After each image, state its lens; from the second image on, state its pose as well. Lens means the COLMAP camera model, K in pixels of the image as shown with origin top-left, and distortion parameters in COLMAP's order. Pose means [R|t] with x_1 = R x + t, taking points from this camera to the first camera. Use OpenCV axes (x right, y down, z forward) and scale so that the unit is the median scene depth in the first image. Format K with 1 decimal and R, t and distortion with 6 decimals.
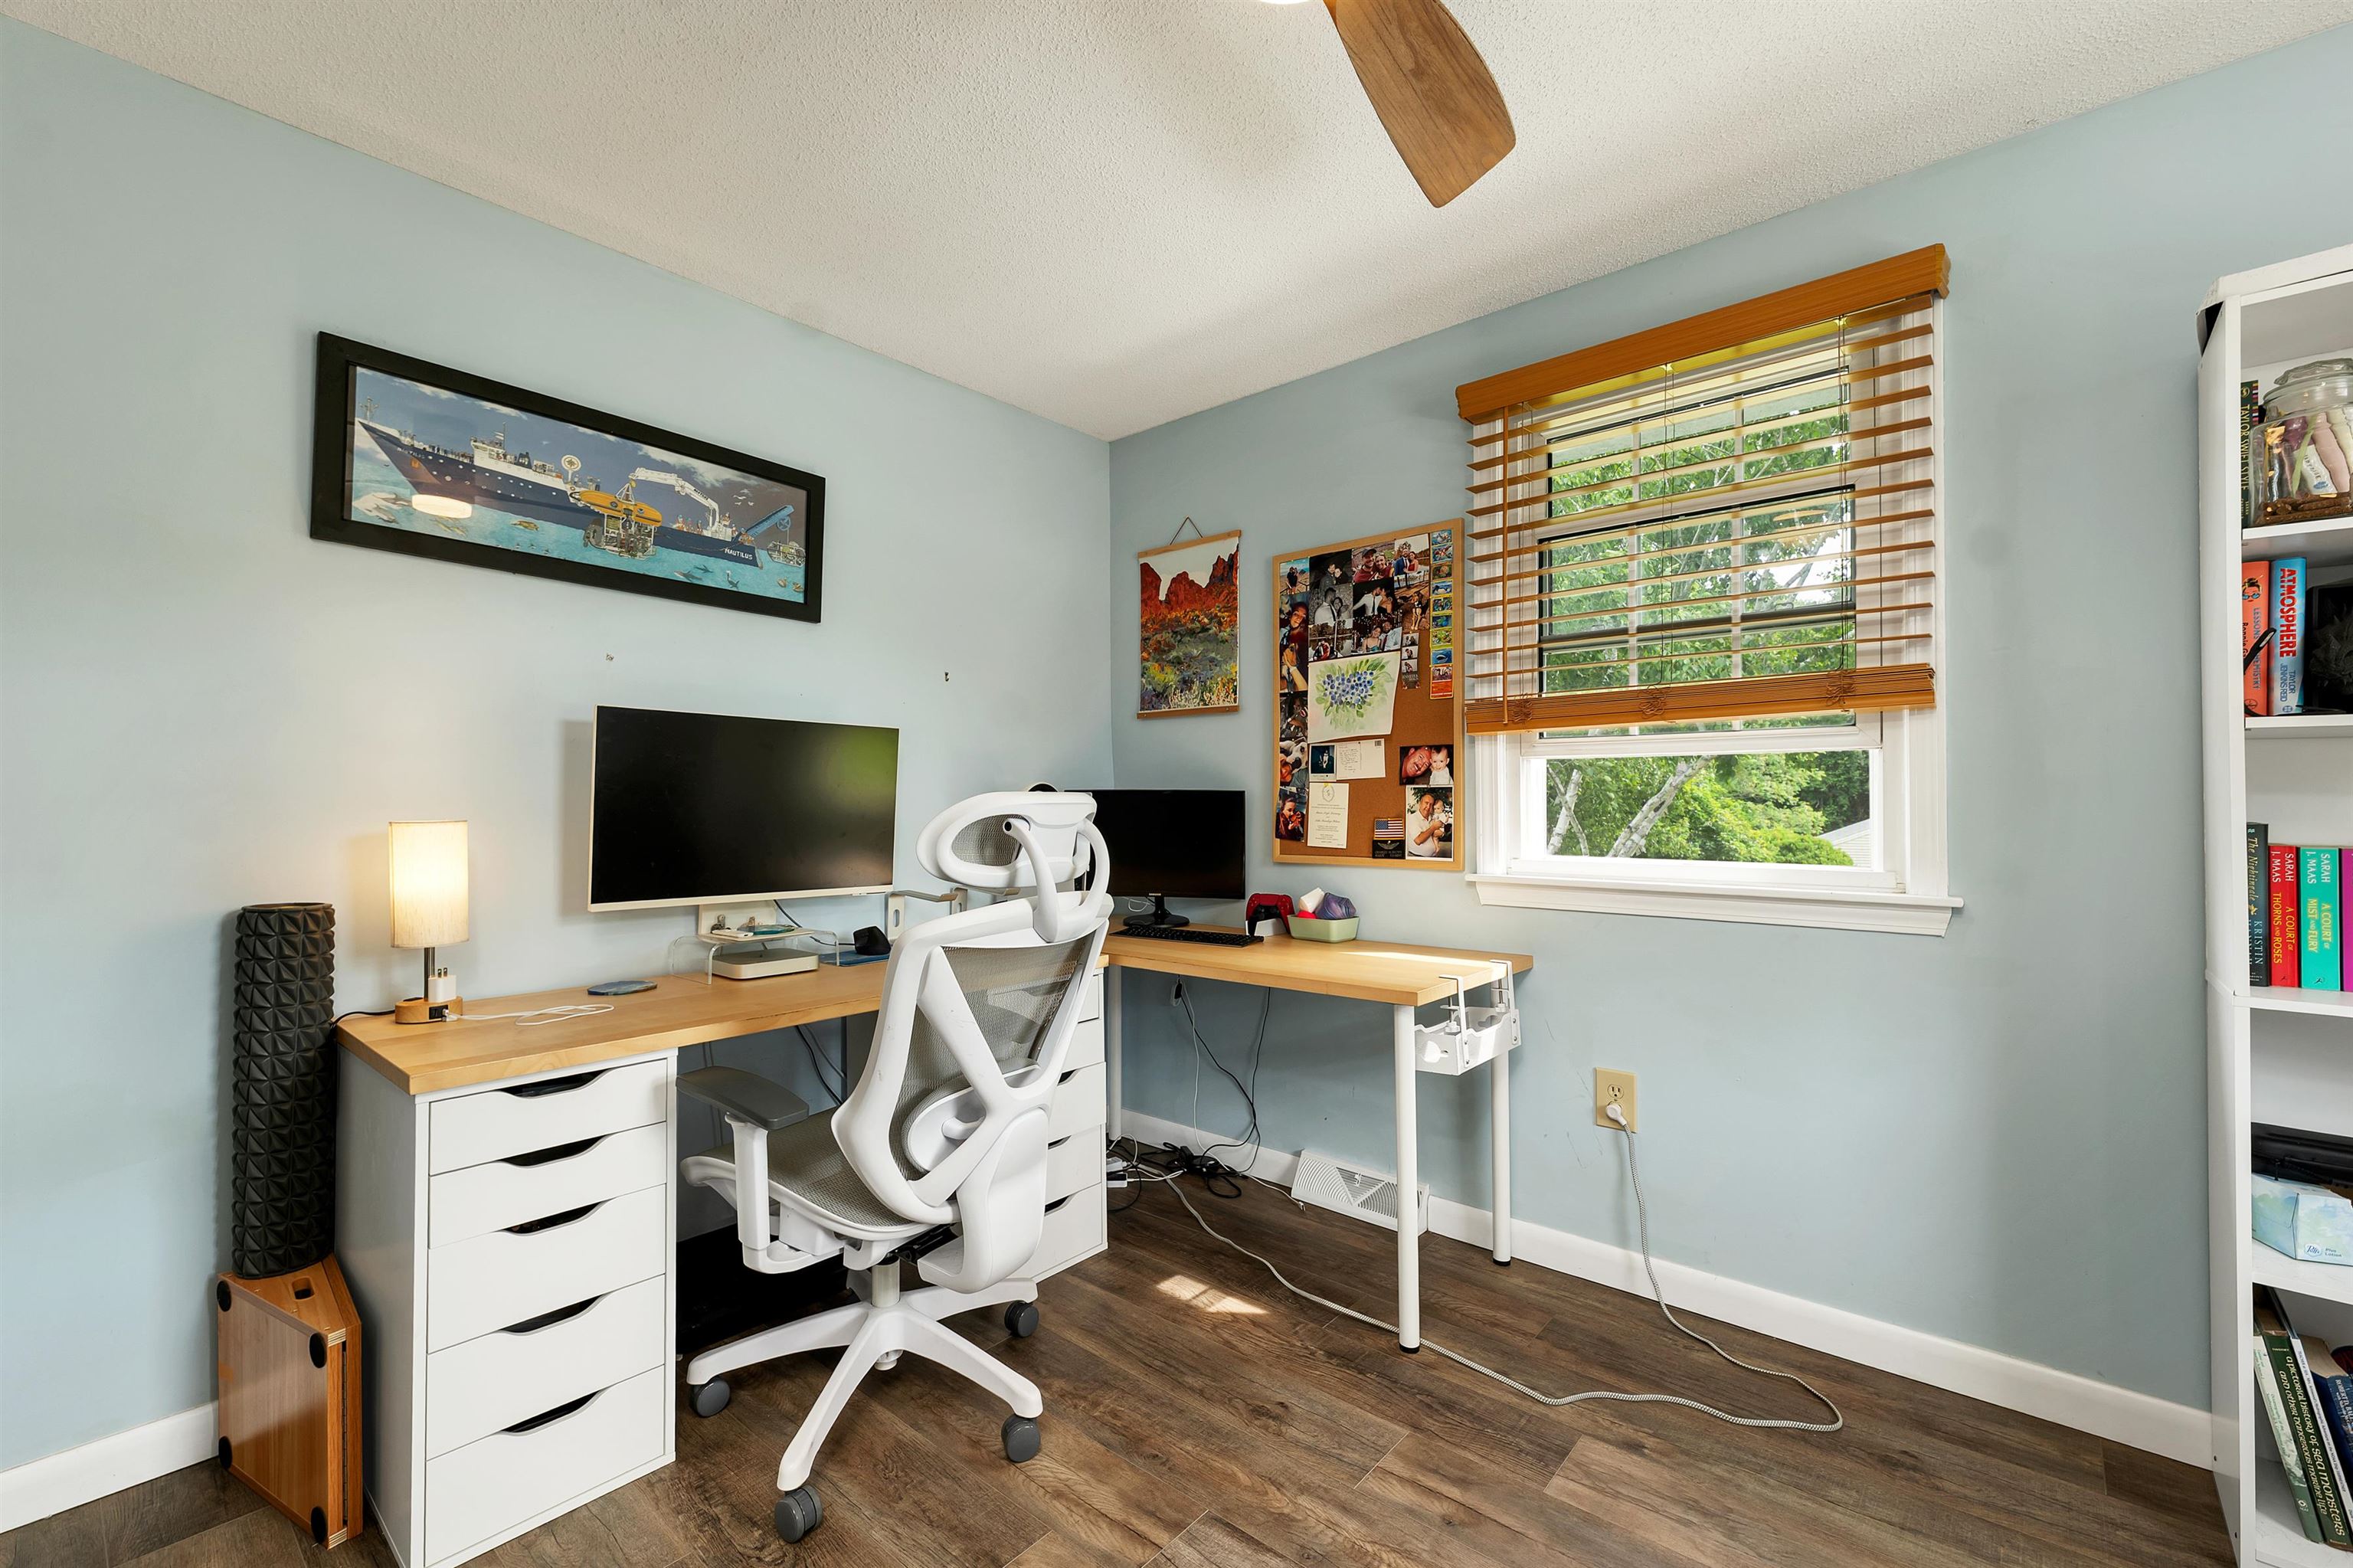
lens RADIAL K [[981.7, 0, 1189.4], [0, 981.7, 790.5], [0, 0, 1]] dist [0.001202, 0.000125]
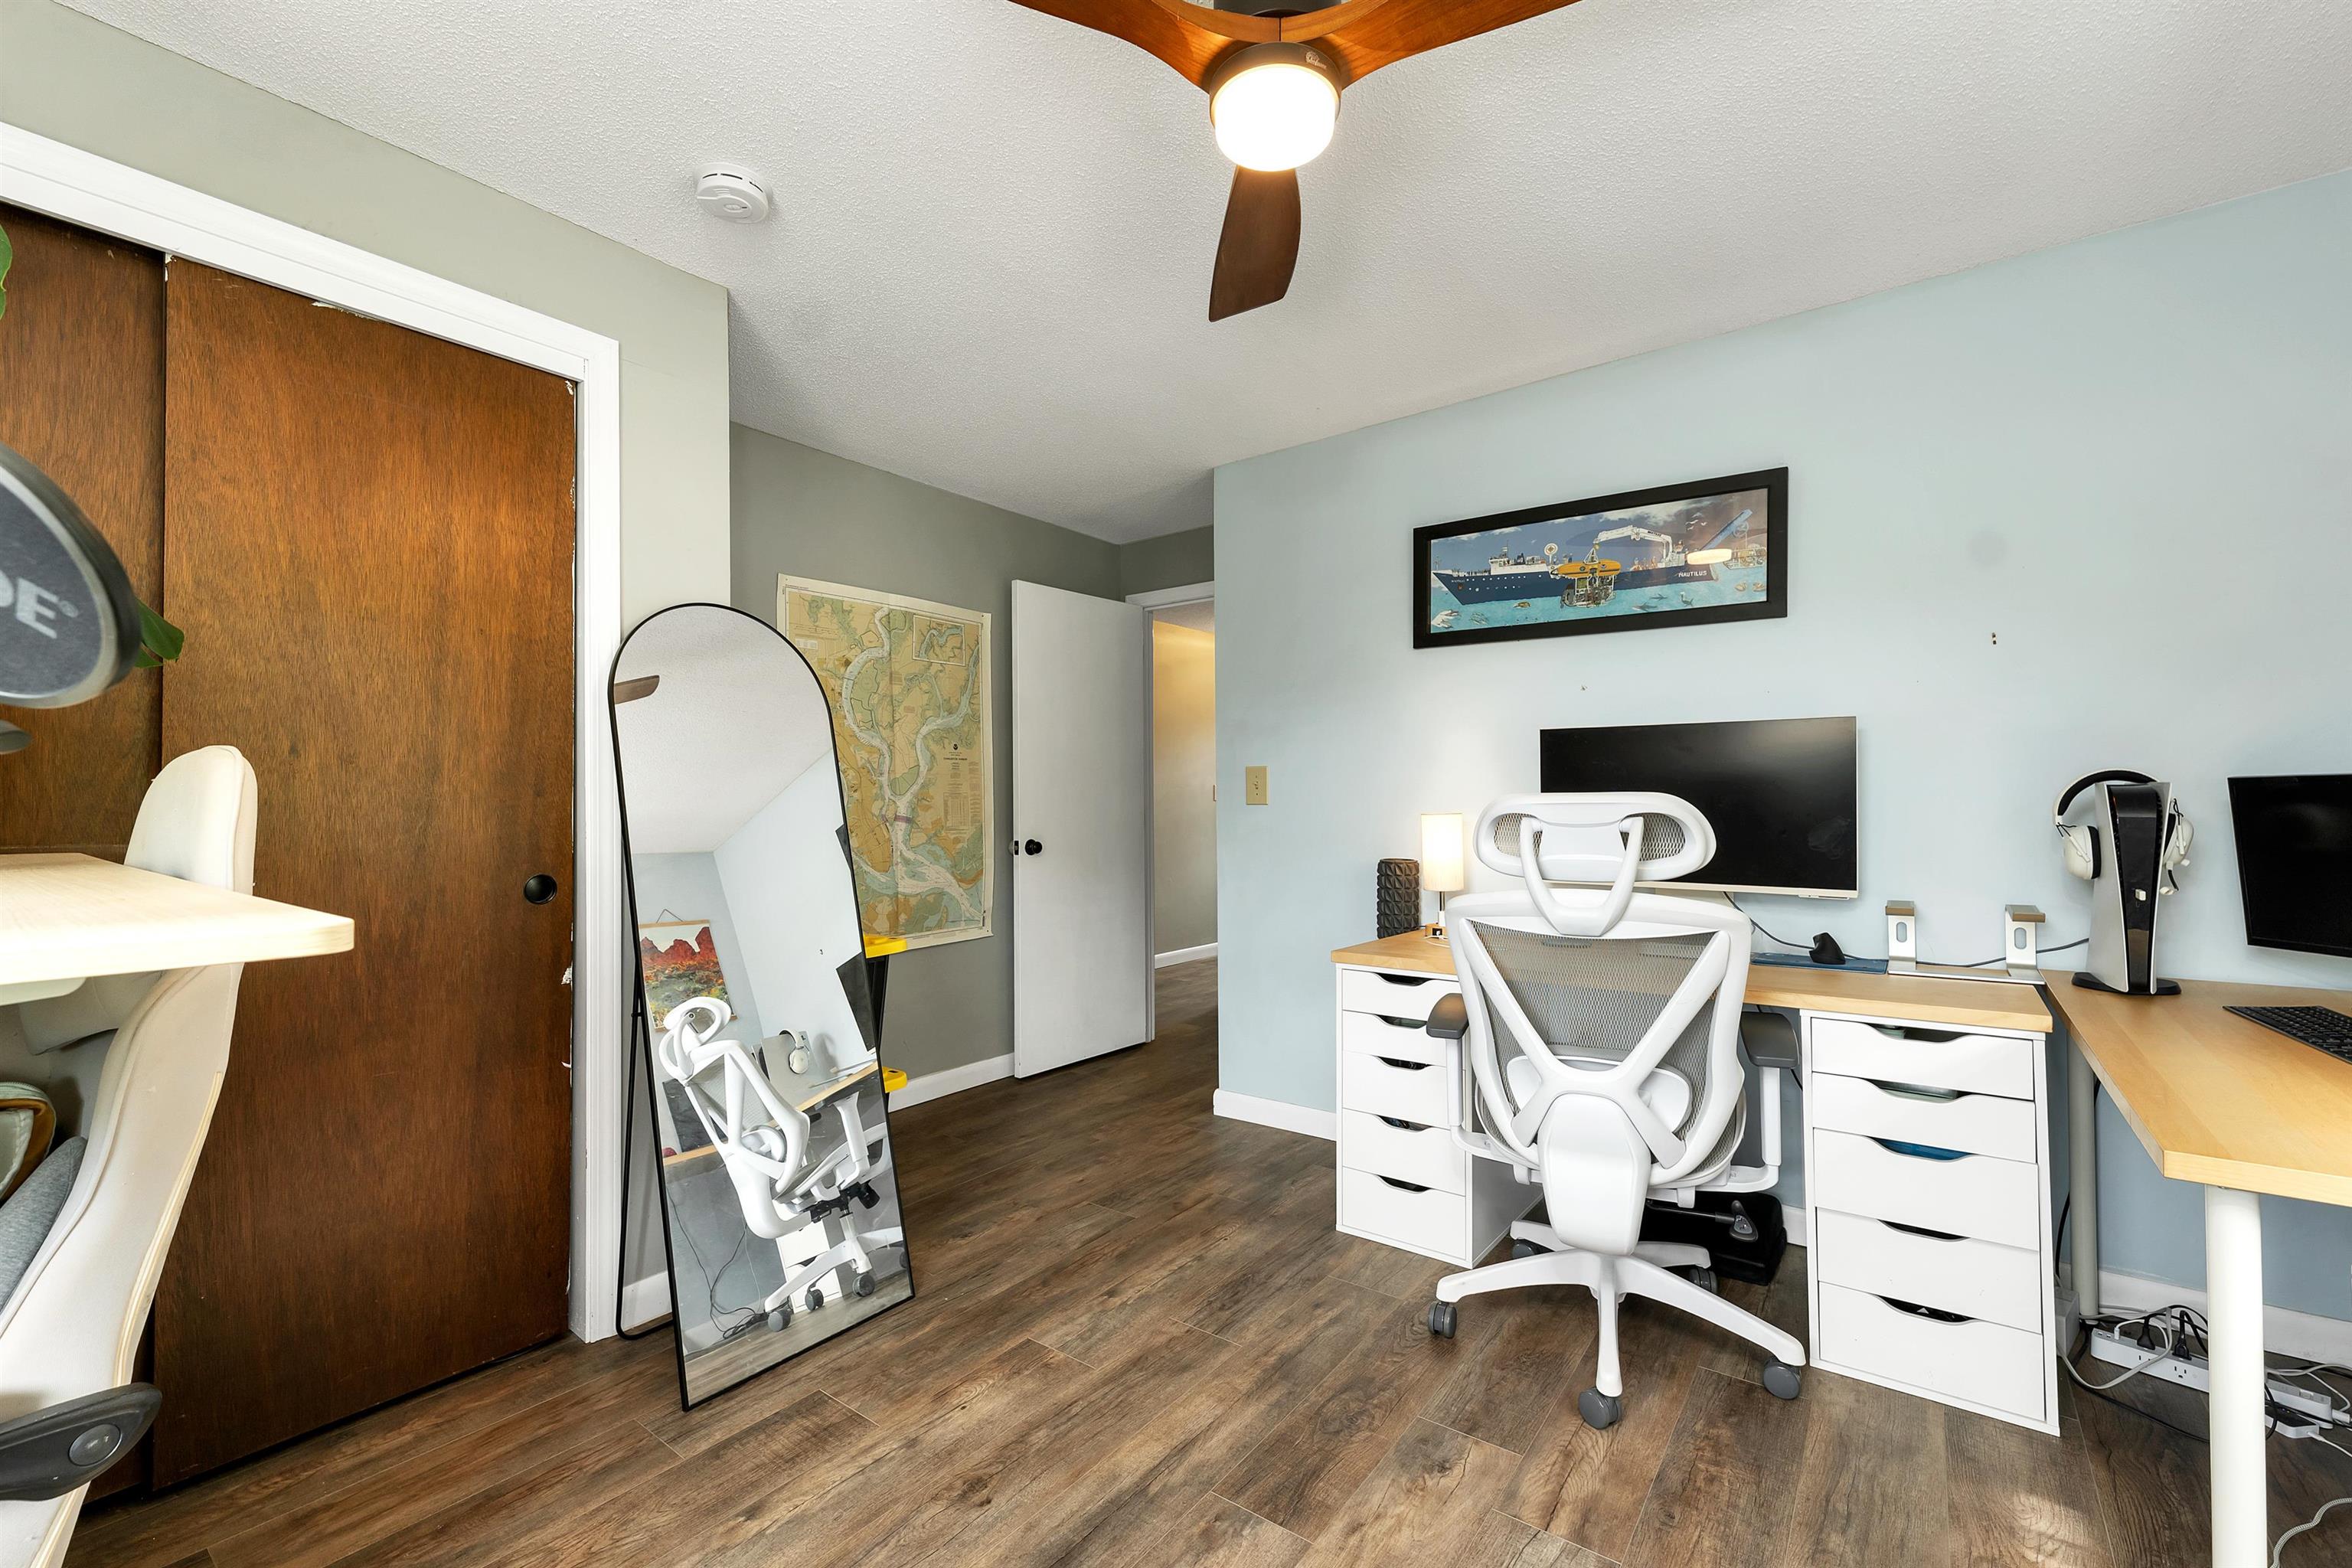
lens RADIAL K [[1003.2, 0, 1167.5], [0, 1003.2, 787.5], [0, 0, 1]] dist [-0.000253, -0.000121]
pose [[0.050330, -0.016104, -0.998603, 0.541345], [0.017951, 0.999723, -0.015217, 0.003731], [0.998571, -0.017160, 0.050605, 0.304208]]
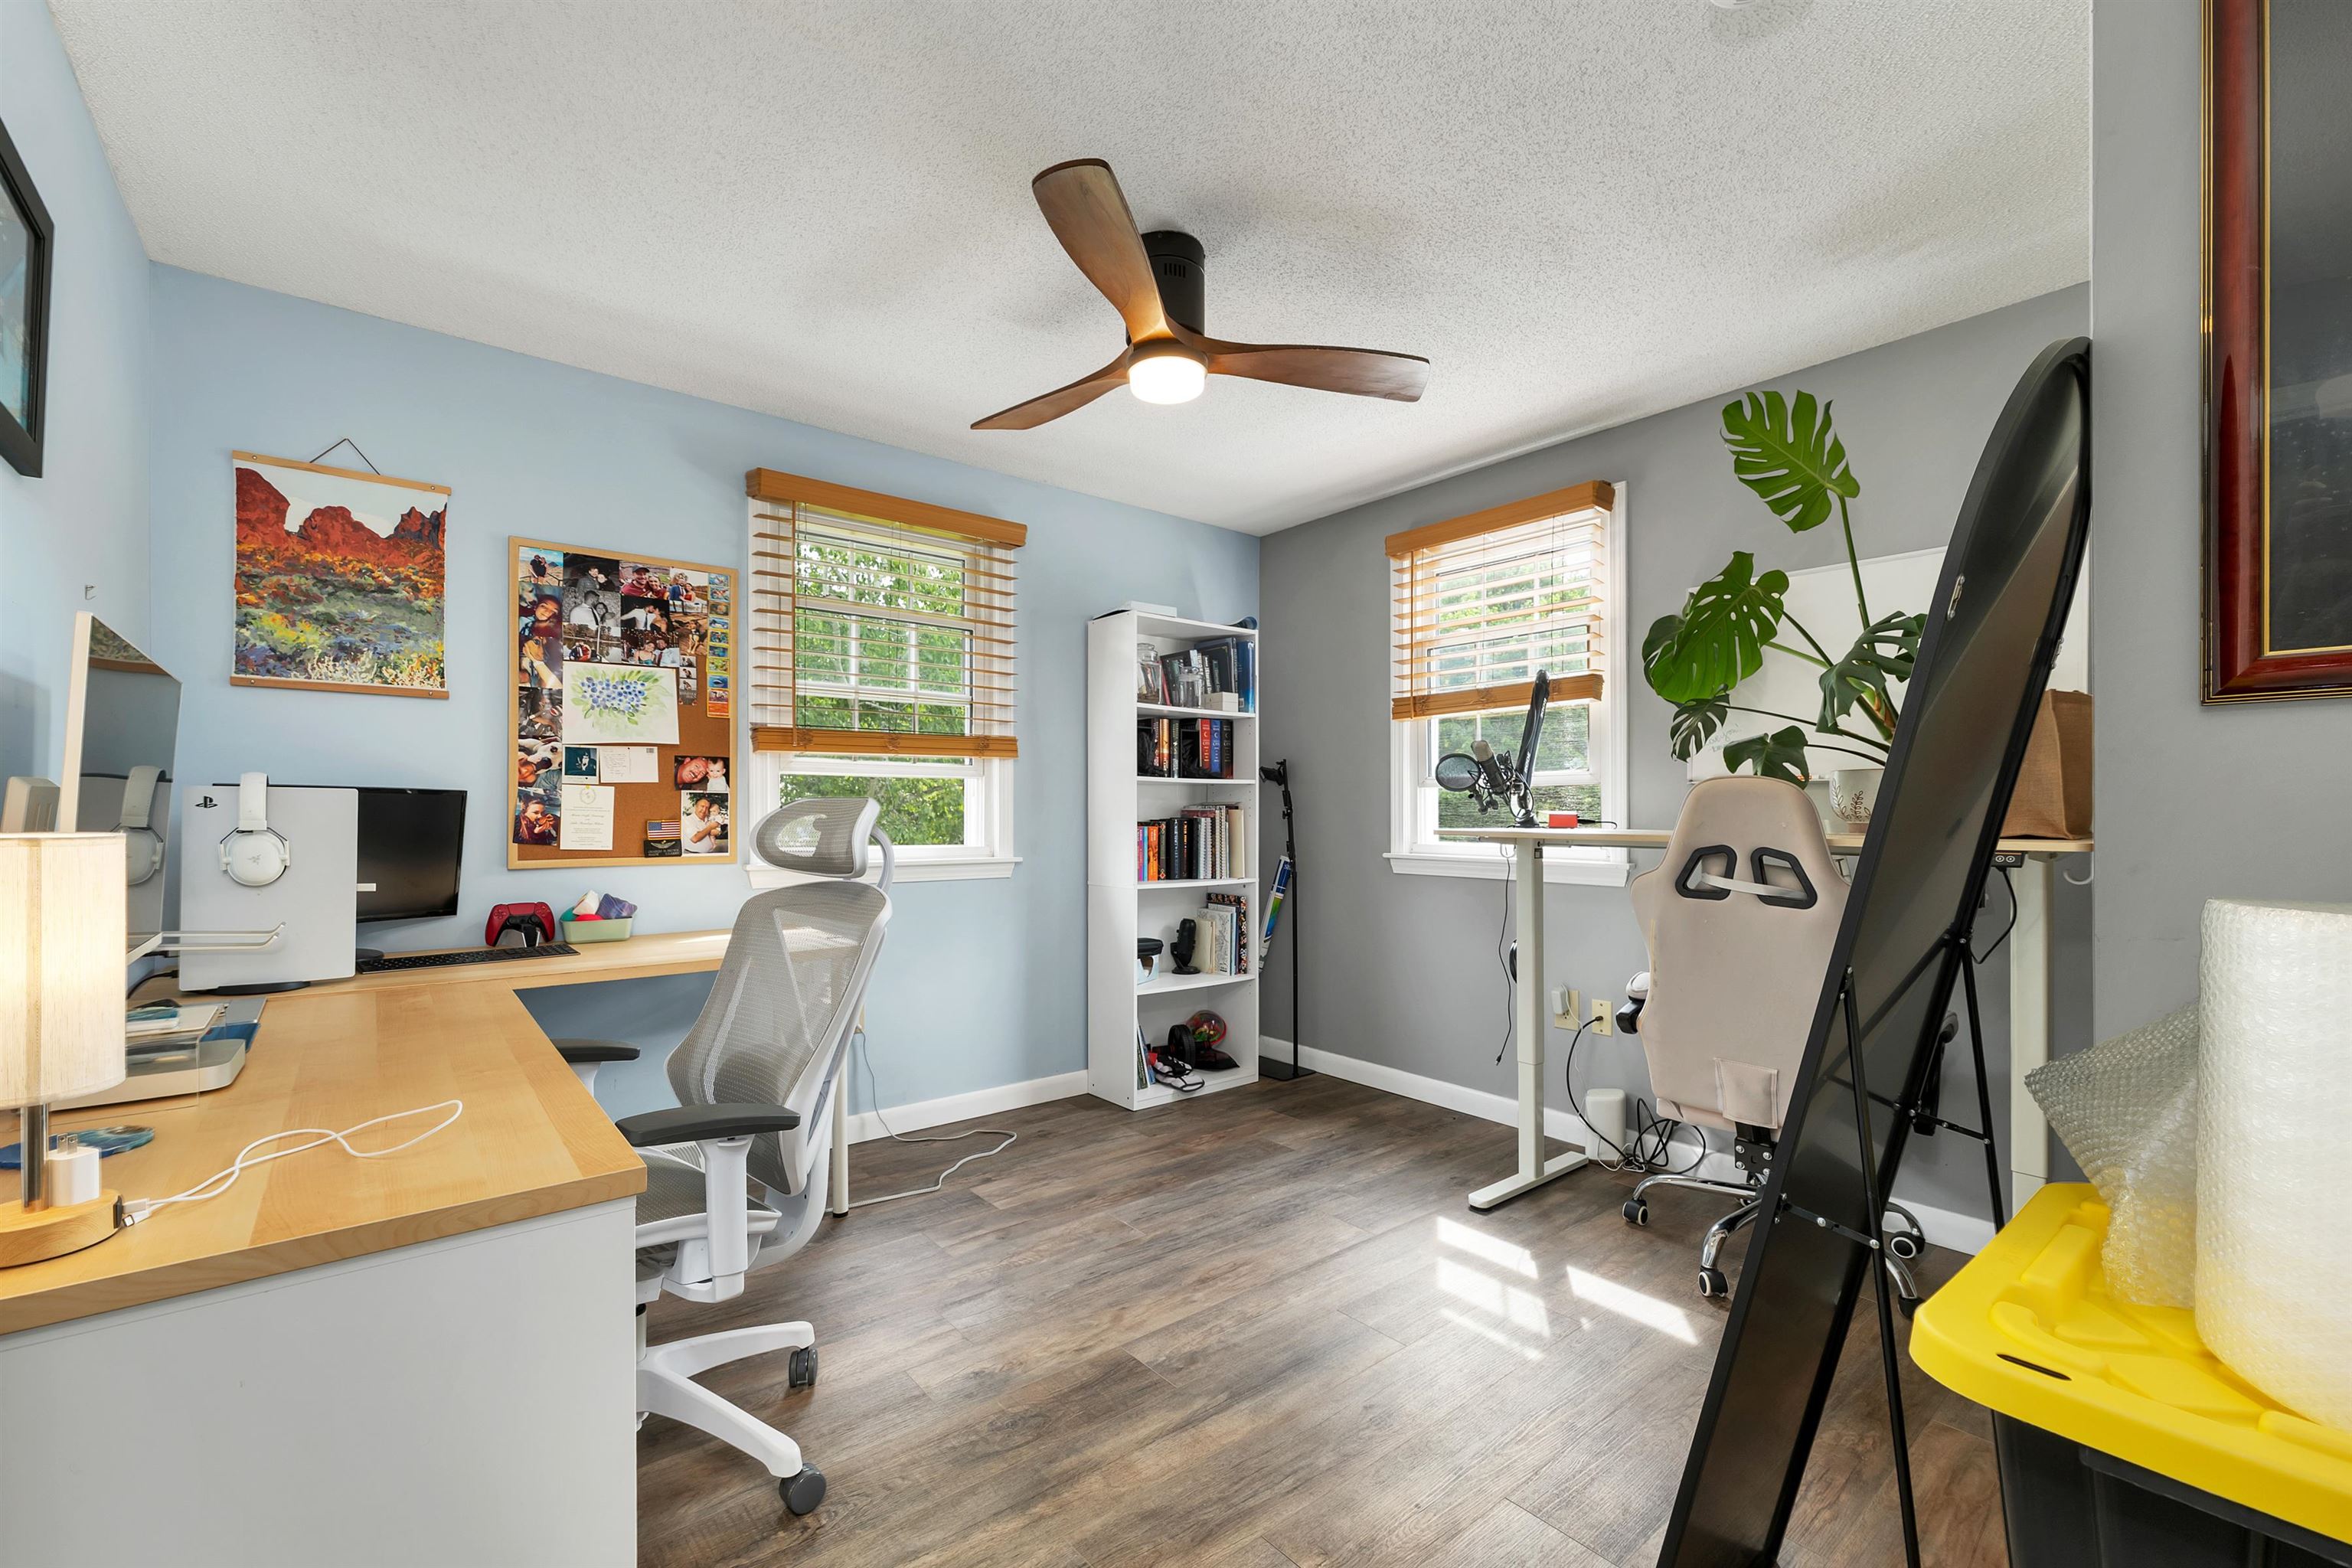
lens RADIAL K [[976.4, 0, 1172.6], [0, 976.4, 794.9], [0, 0, 1]] dist [0.000754, 0.000136]
pose [[0.175956, 0.016935, 0.984252, -0.743685], [-0.019427, 0.999717, -0.013728, 0.004070], [-0.984206, -0.016706, 0.176235, 0.241251]]
